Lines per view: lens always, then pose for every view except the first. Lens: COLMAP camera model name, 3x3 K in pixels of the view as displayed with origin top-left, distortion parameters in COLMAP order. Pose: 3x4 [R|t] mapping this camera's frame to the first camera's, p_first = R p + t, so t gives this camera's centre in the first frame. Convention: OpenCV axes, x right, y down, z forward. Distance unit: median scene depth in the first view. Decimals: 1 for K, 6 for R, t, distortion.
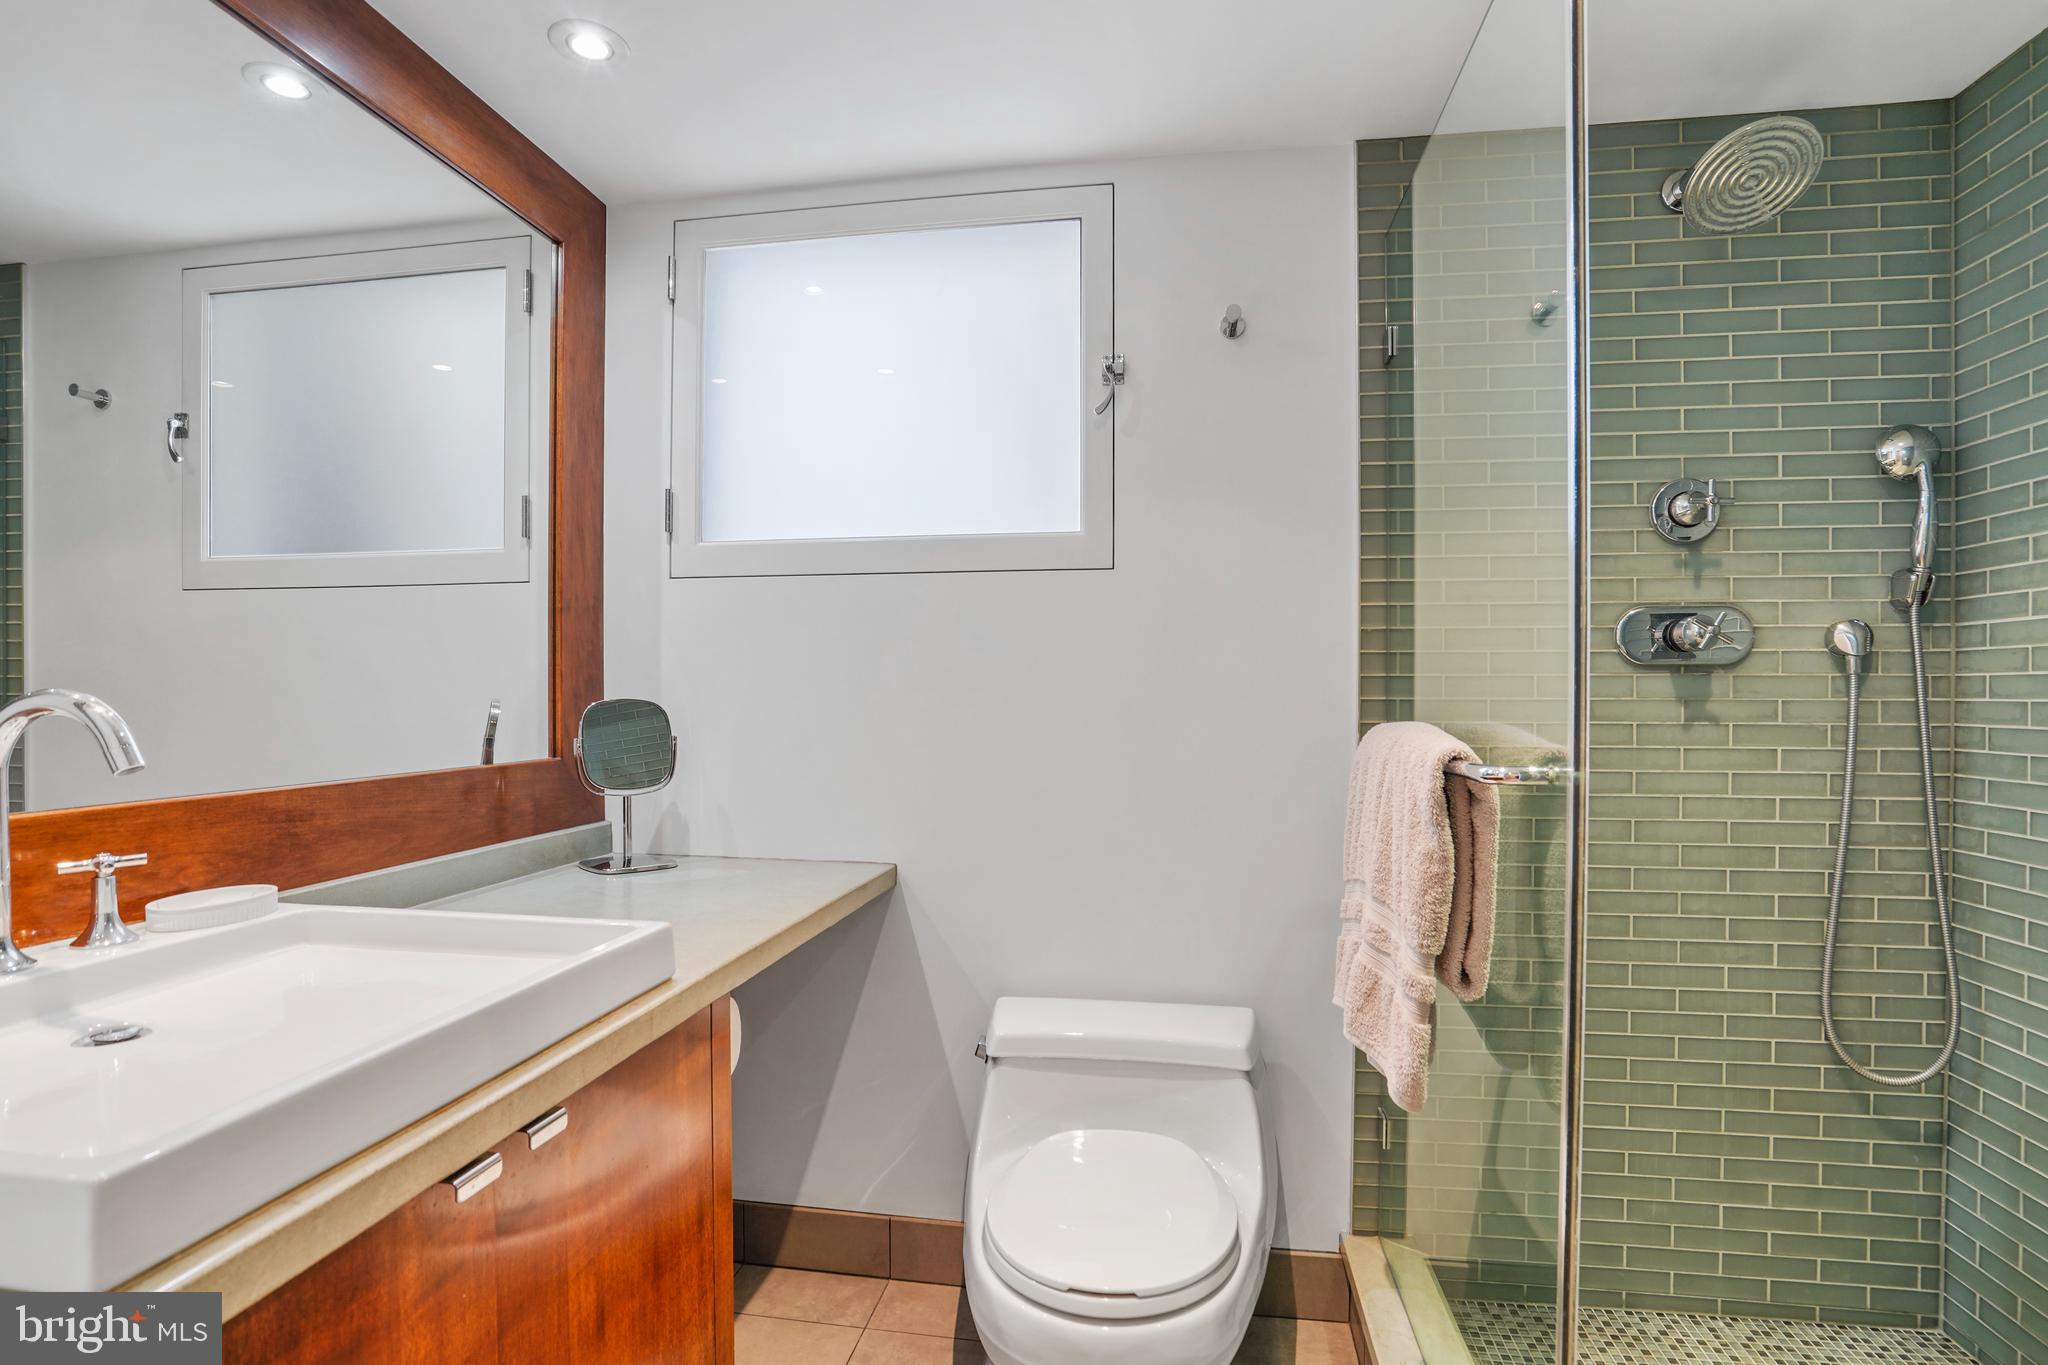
lens RADIAL K [[950.1, 0, 1031.5], [0, 950.1, 696.4], [0, 0, 1]] dist [-0.052785, 0.019801]
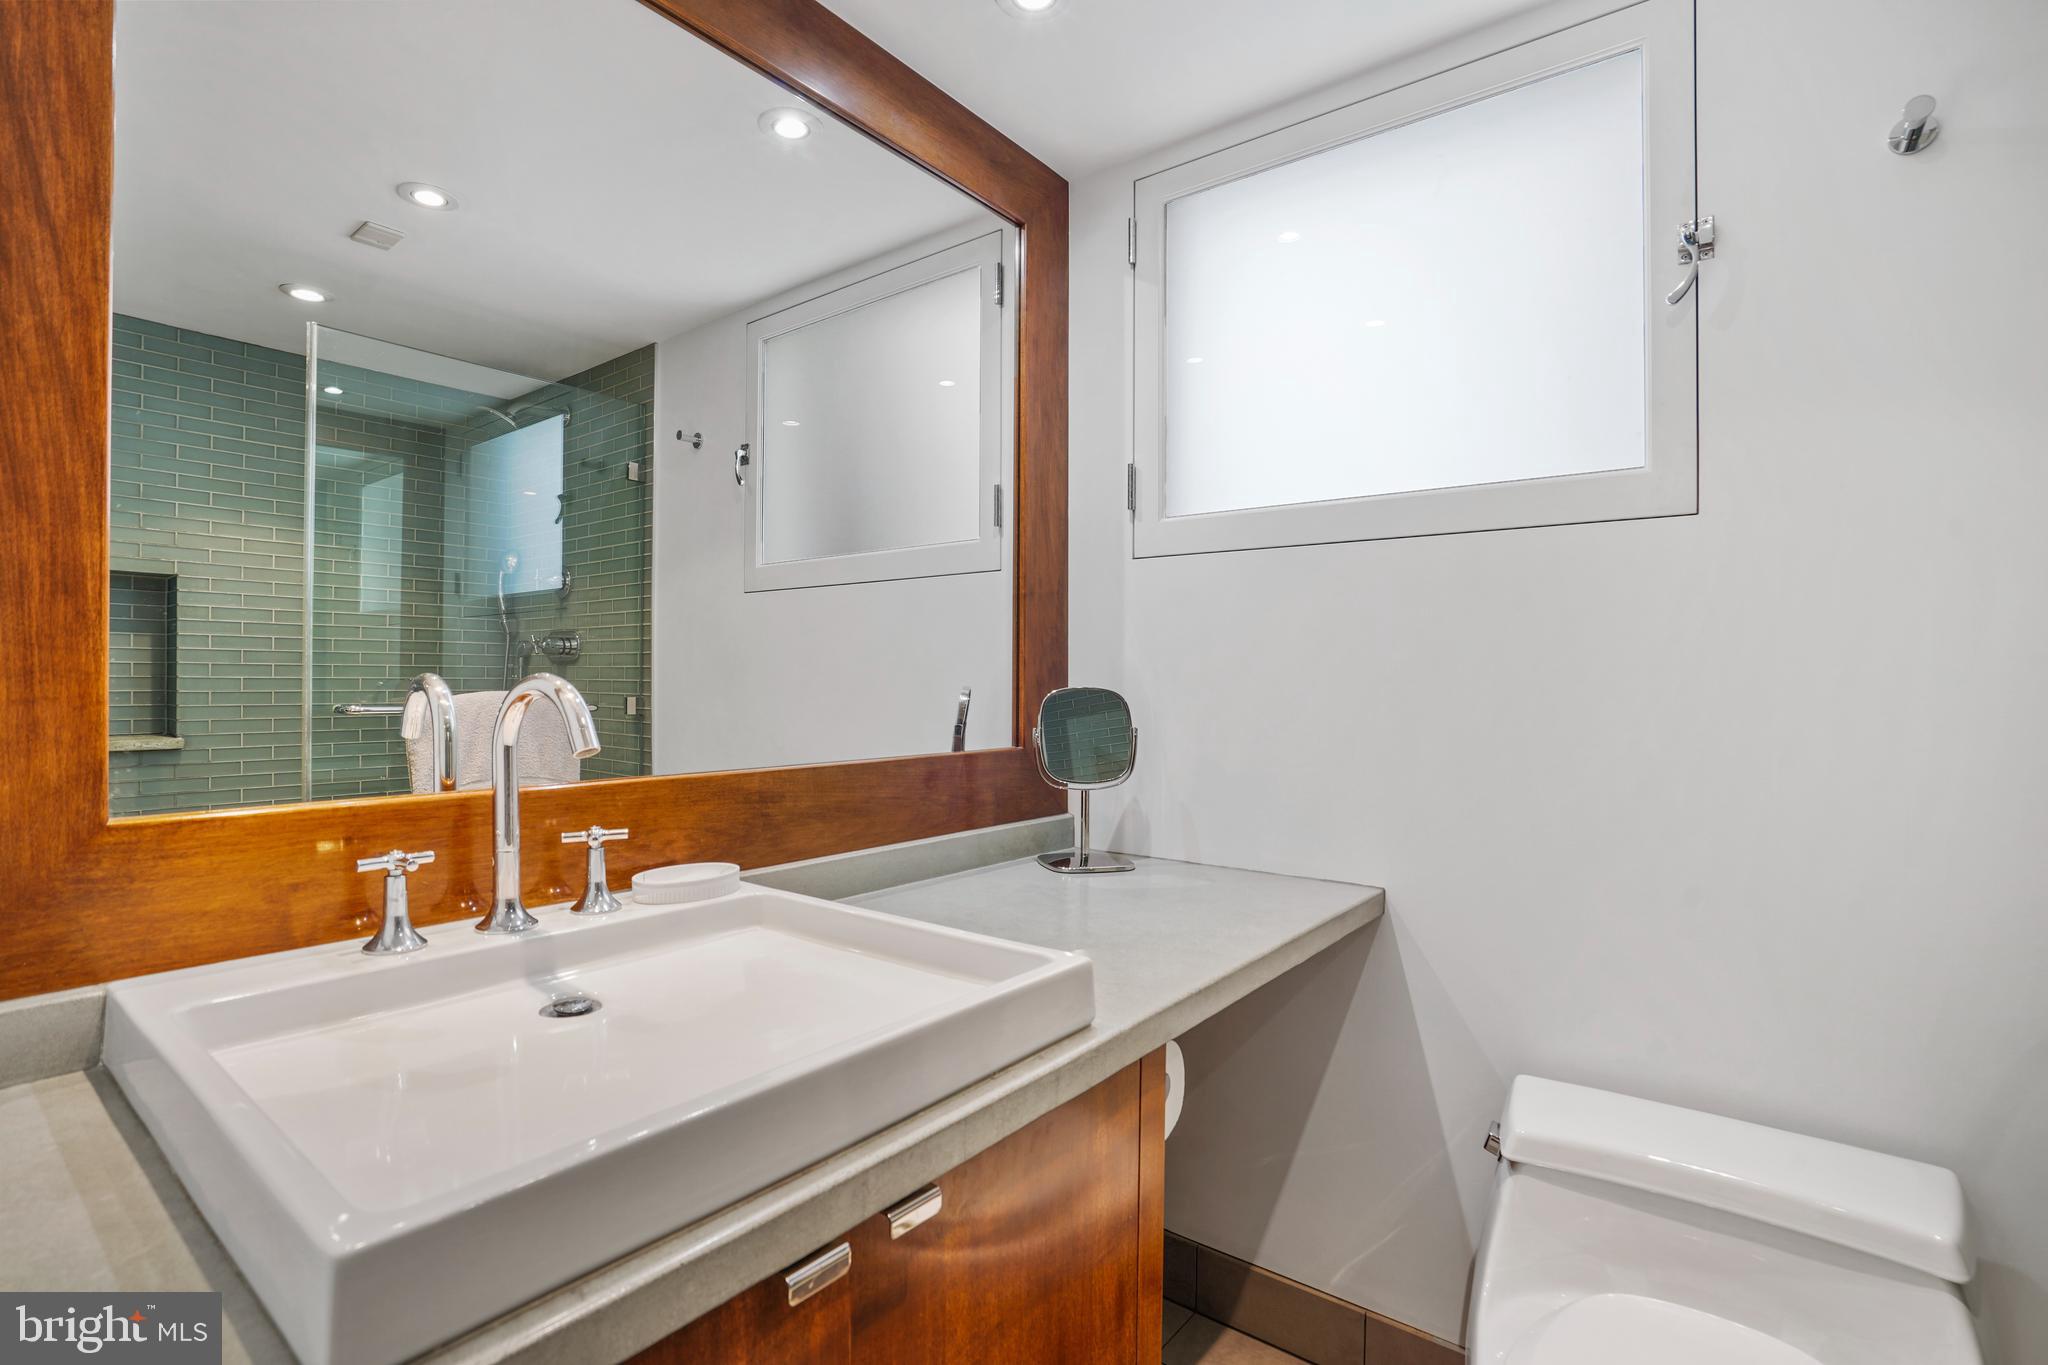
lens RADIAL K [[950.1, 0, 1019.6], [0, 950.1, 683.4], [0, 0, 1]] dist [-0.052785, 0.019801]
pose [[0.869820, 0.004748, -0.493346, -0.019104], [-0.006540, 0.999977, -0.001907, 0.001258], [0.493326, 0.004886, 0.869831, 0.160536]]
